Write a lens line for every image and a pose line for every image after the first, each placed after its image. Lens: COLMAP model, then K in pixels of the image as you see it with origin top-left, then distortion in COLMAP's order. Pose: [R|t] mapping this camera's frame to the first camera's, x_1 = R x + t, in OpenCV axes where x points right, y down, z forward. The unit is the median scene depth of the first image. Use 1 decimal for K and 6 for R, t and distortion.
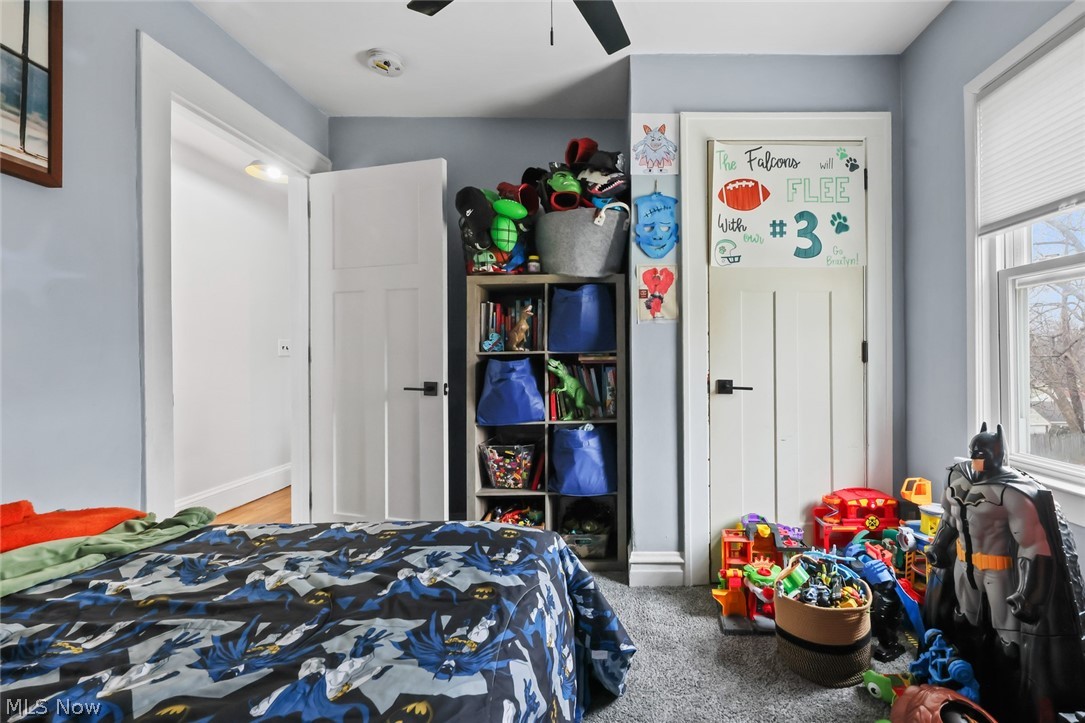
lens RADIAL K [[434.1, 0, 541.1], [0, 434.1, 357.0], [0, 0, 1]] dist [0.014544, -0.007469]
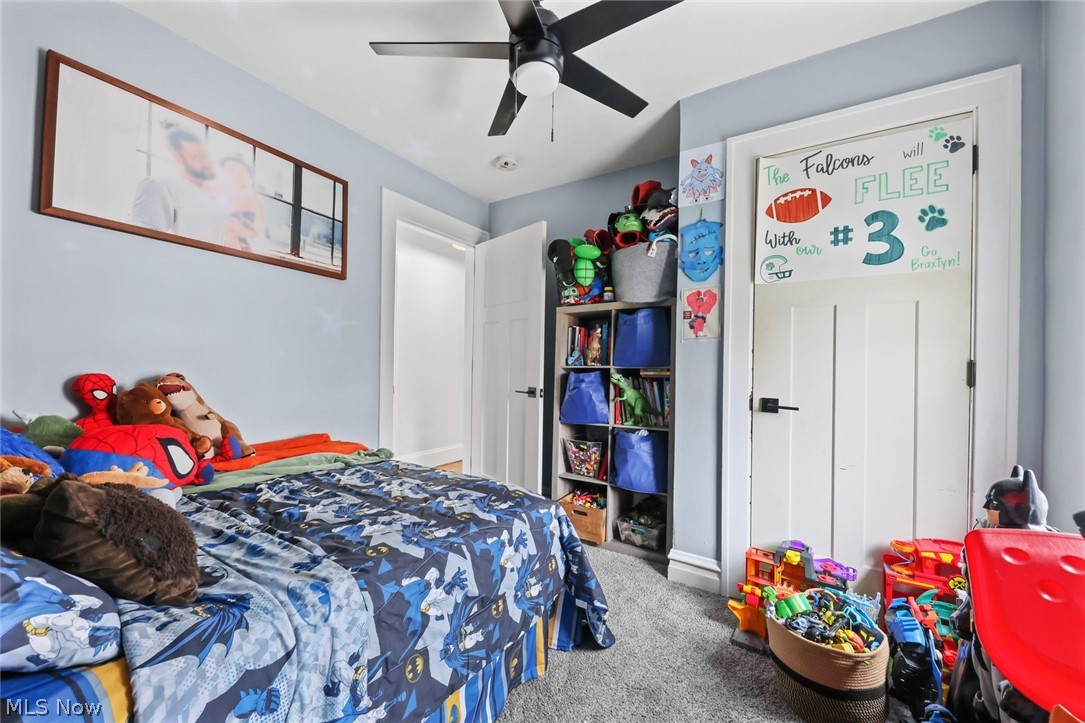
lens RADIAL K [[422.1, 0, 555.5], [0, 422.1, 366.7], [0, 0, 1]] dist [0.018262, -0.011722]
pose [[0.837822, 0.017987, -0.545647, 0.537072], [-0.021138, 0.999776, 0.000500, -0.008858], [0.545534, 0.011115, 0.838015, -0.066613]]
